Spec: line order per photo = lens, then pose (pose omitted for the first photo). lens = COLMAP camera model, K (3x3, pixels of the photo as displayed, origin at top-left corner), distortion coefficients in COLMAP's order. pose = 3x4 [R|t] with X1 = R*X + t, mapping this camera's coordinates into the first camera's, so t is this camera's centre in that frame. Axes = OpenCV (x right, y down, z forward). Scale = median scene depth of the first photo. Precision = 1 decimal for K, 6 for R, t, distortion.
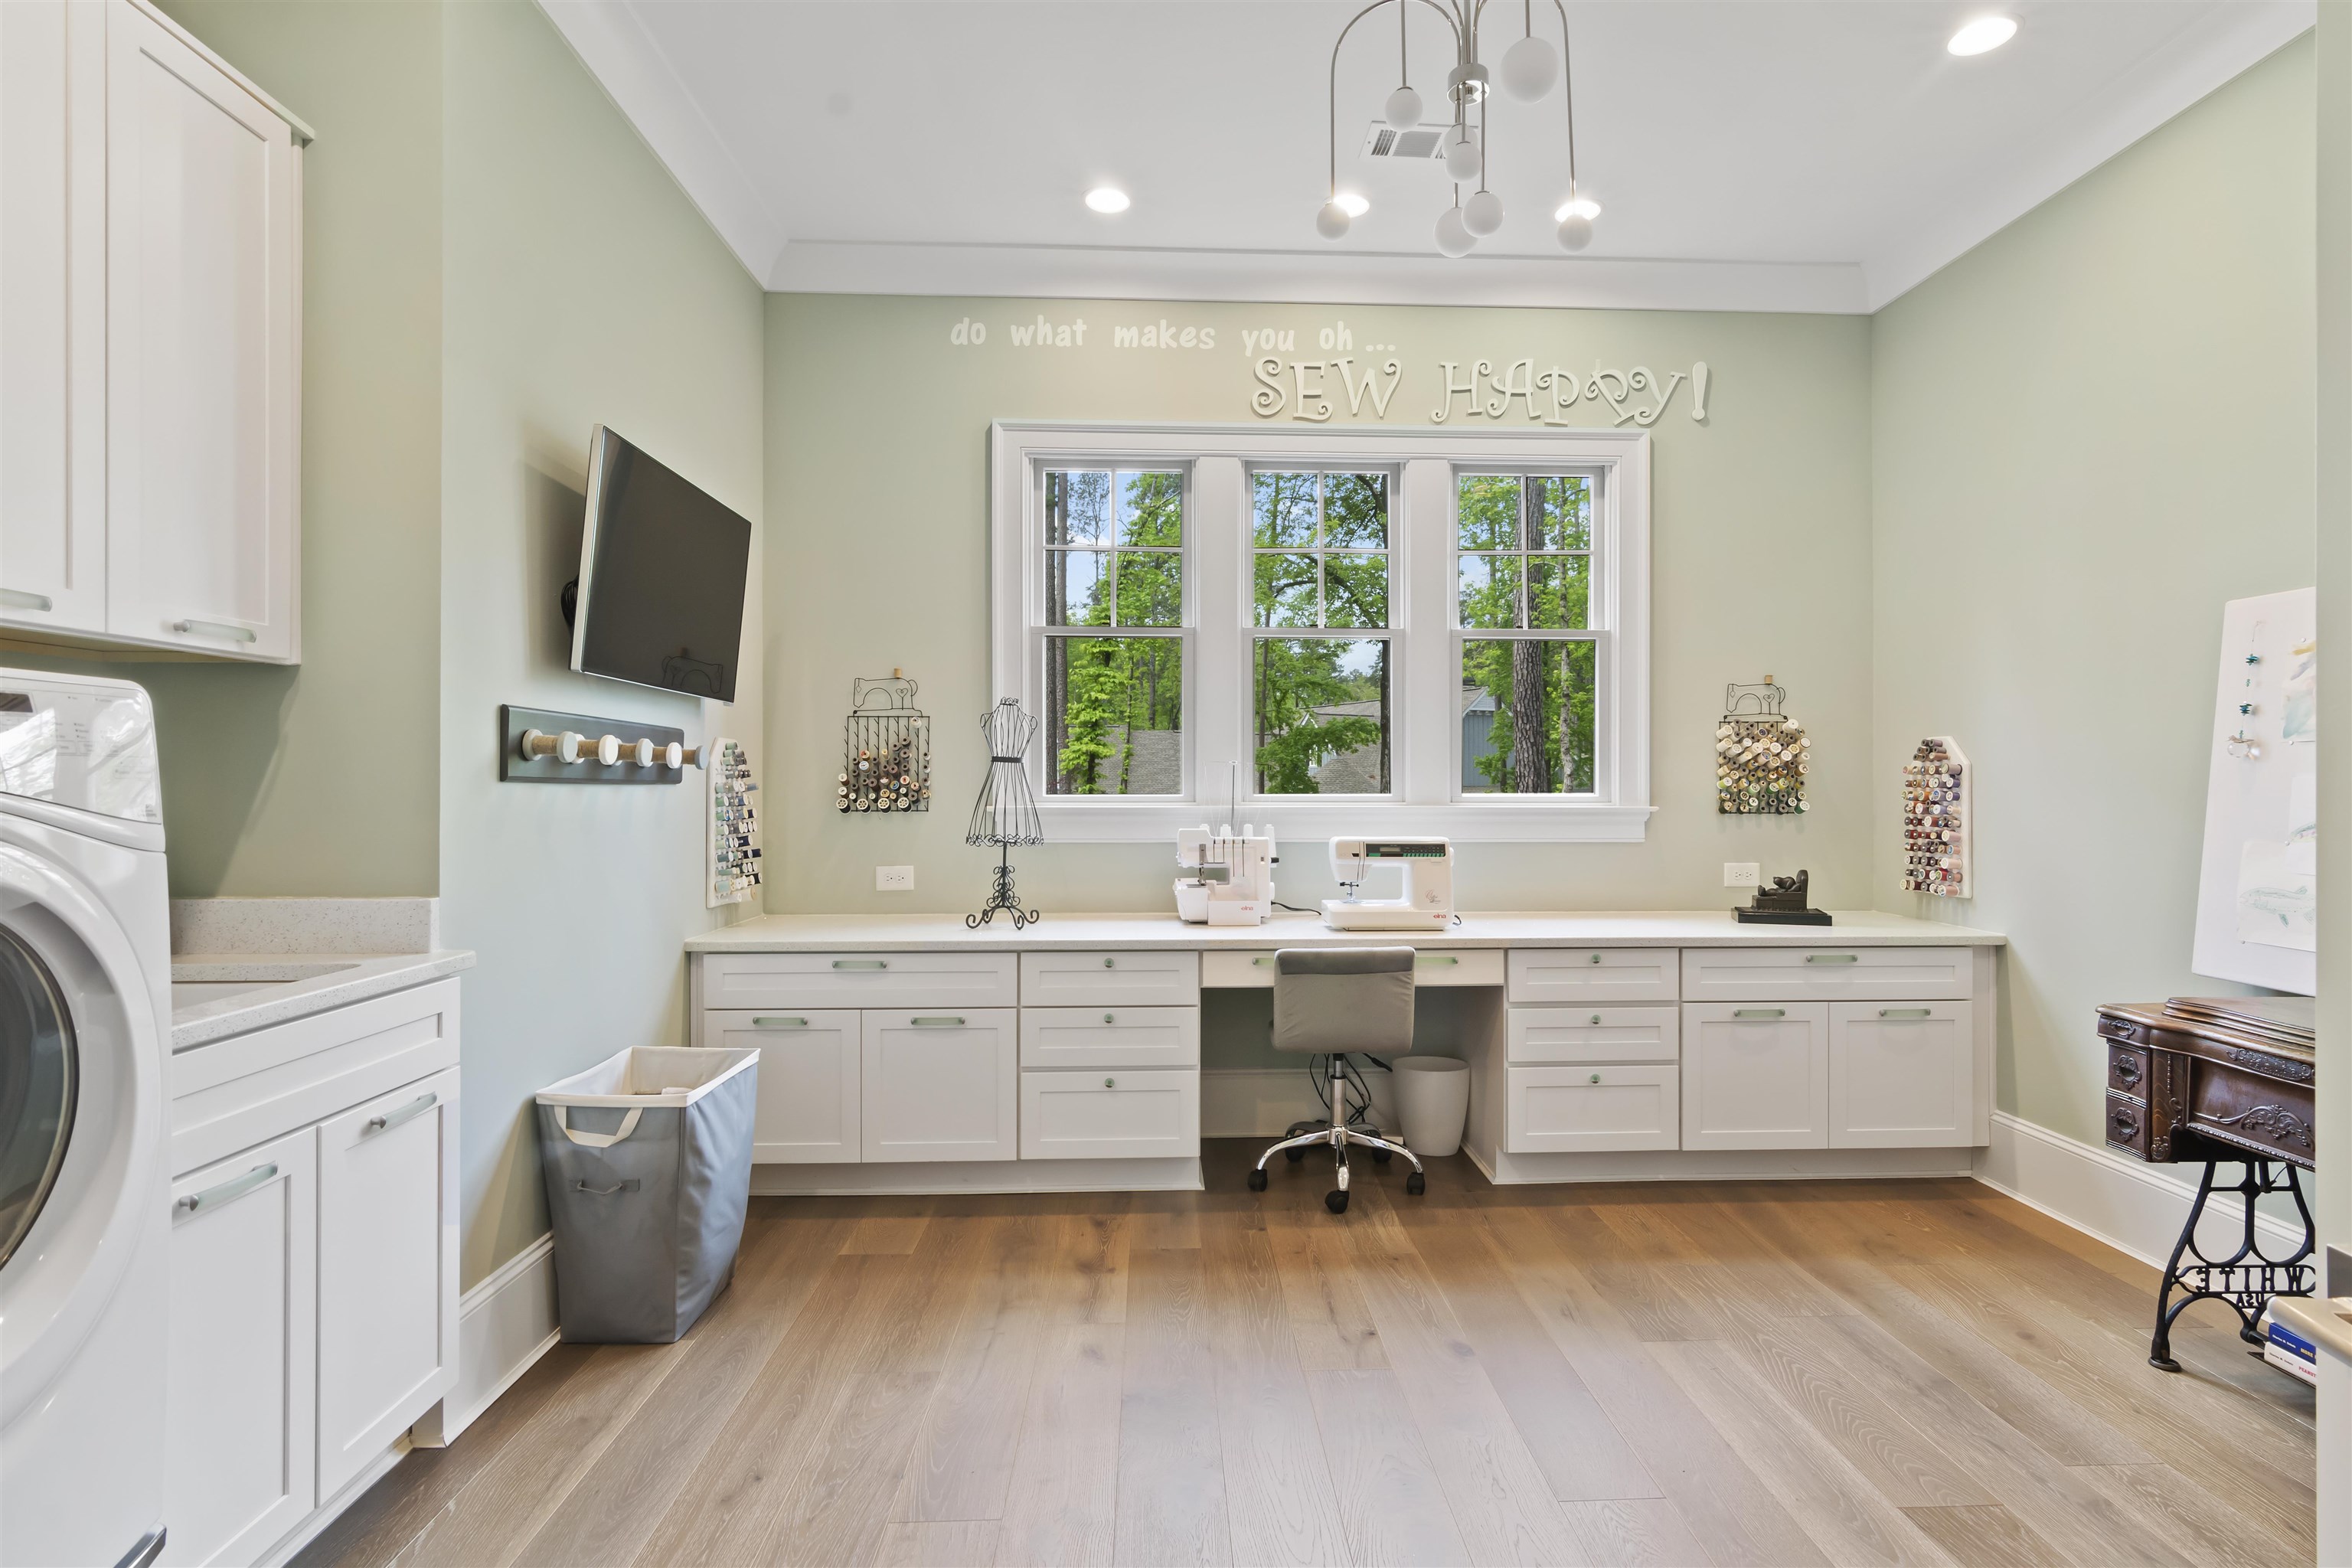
lens RADIAL K [[1151.0, 0, 1184.3], [0, 1151.0, 776.1], [0, 0, 1]] dist [0.001717, 0.000586]
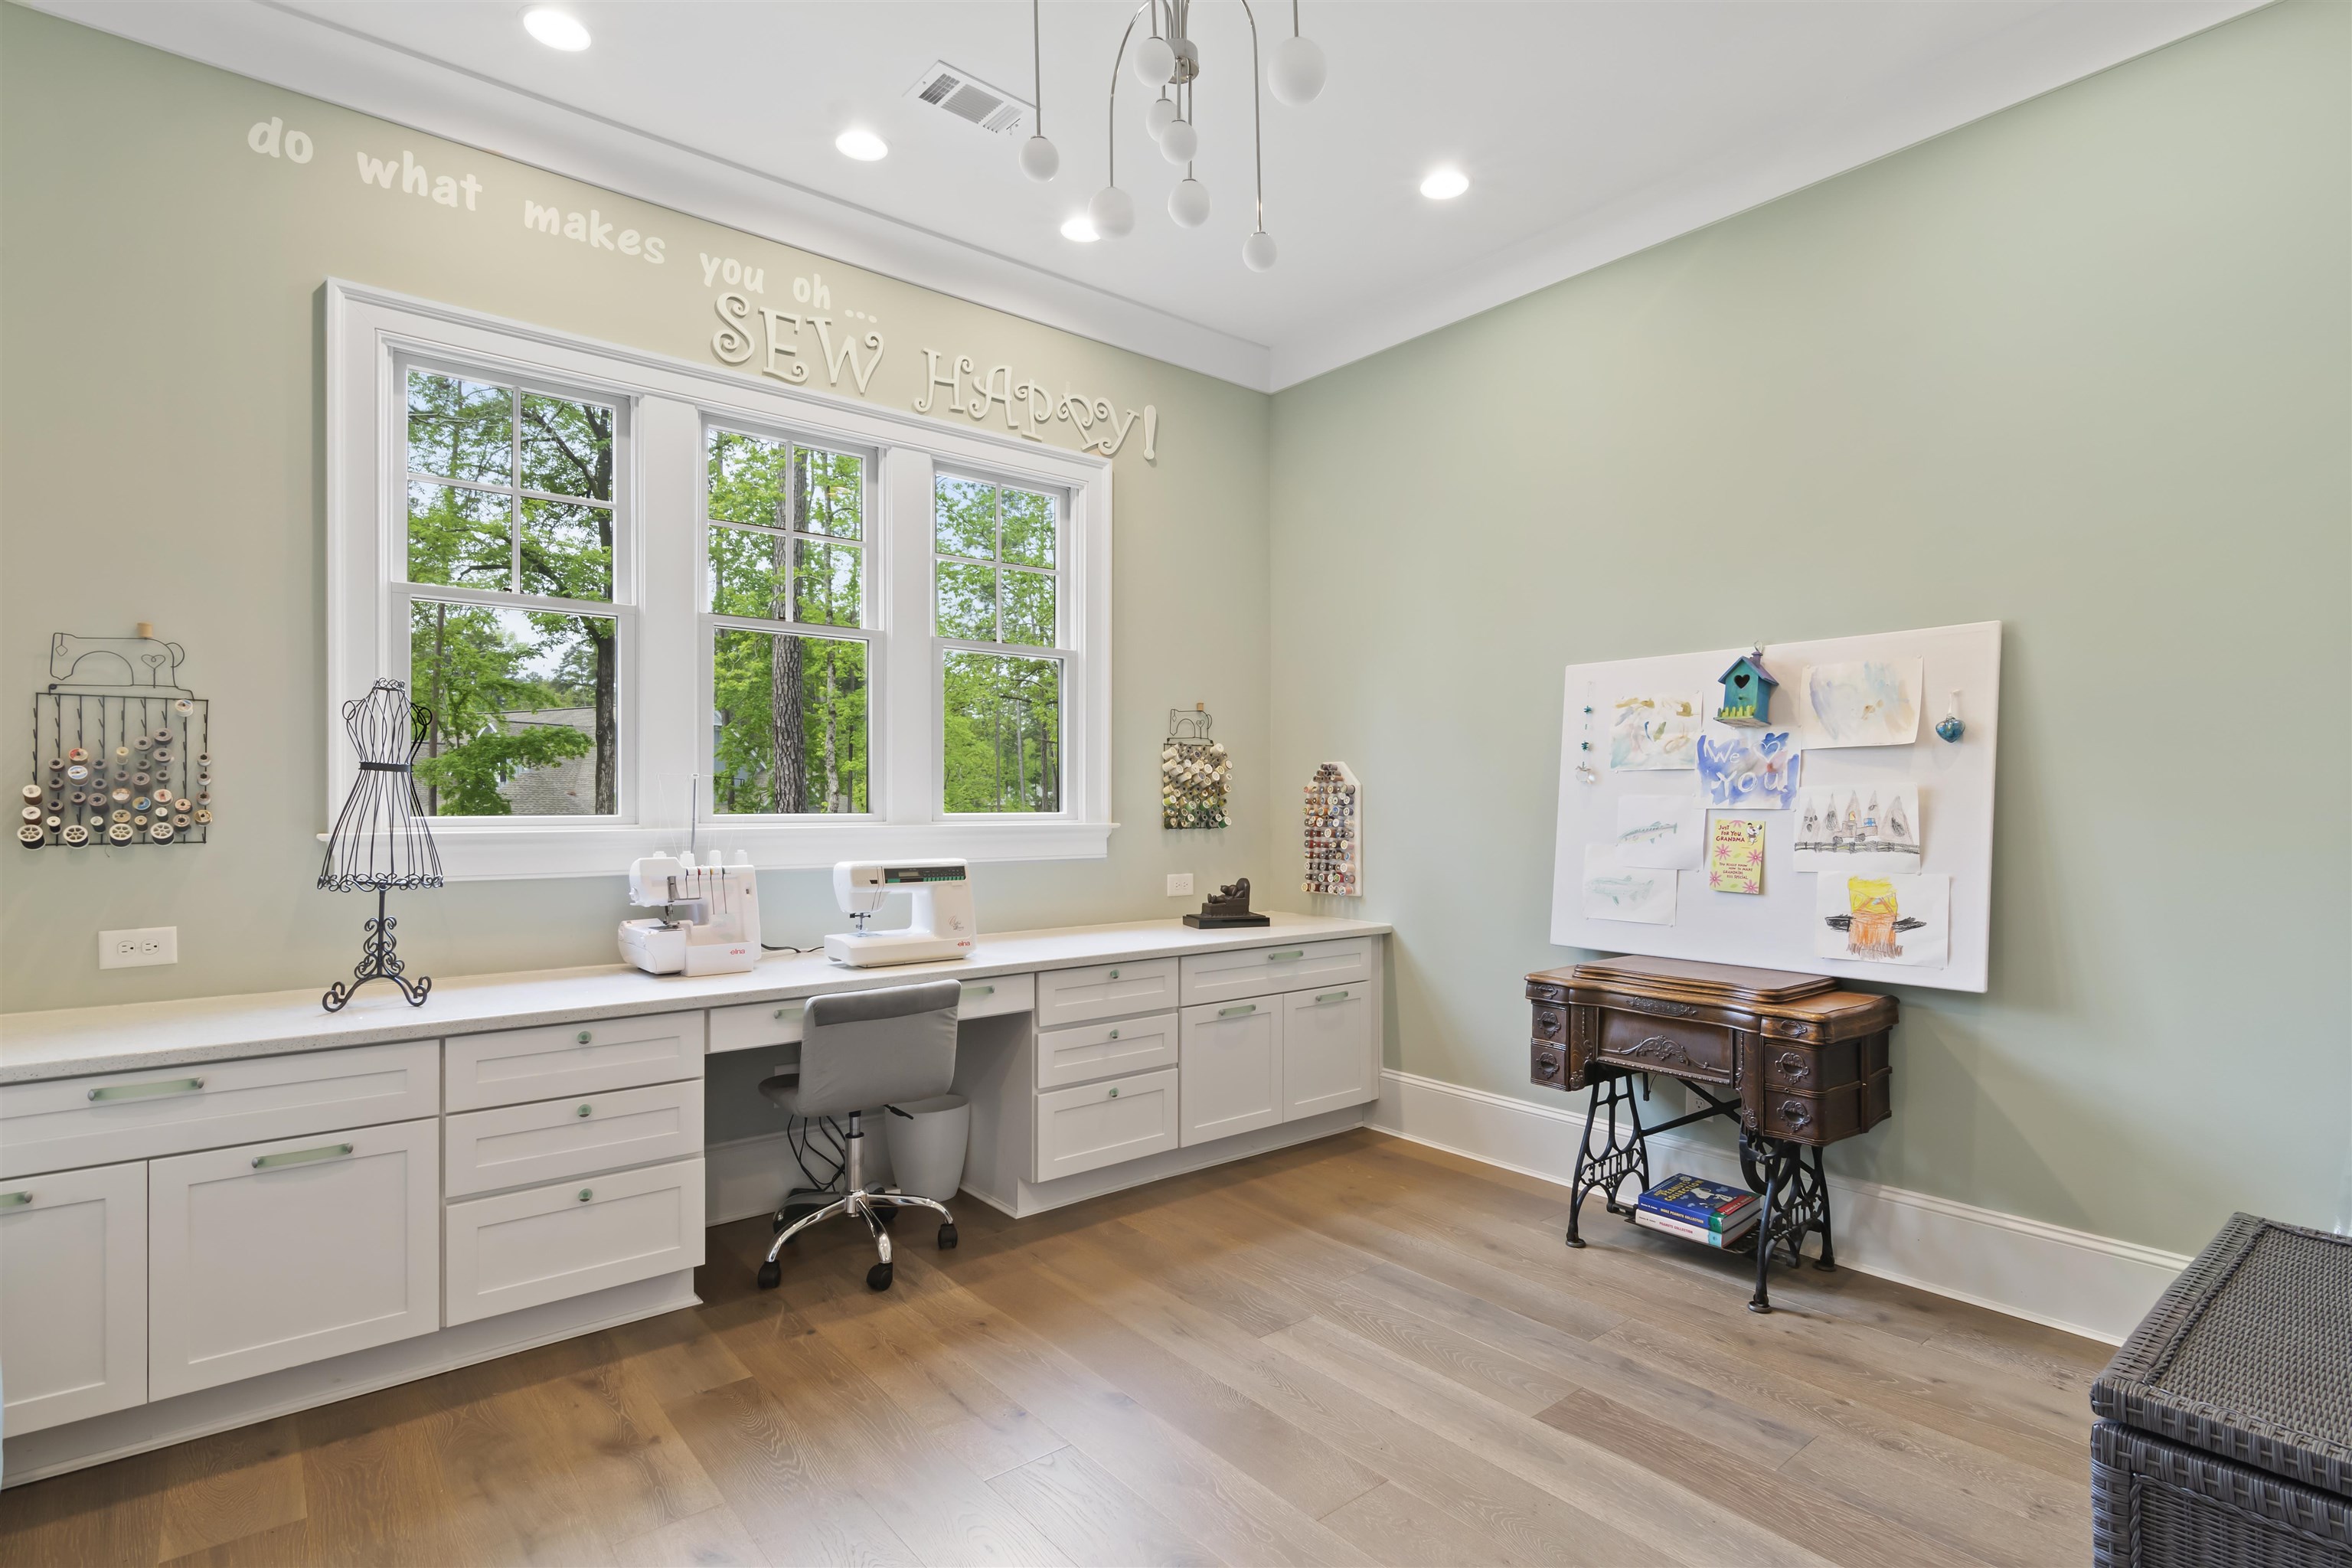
lens RADIAL K [[1154.9, 0, 1177.3], [0, 1154.9, 799.6], [0, 0, 1]] dist [-0.000760, 0.001152]
pose [[0.798364, 0.000851, 0.602175, -0.192571], [-0.003768, 0.999986, 0.003584, 0.001180], [-0.602164, -0.005130, 0.798356, 0.143570]]
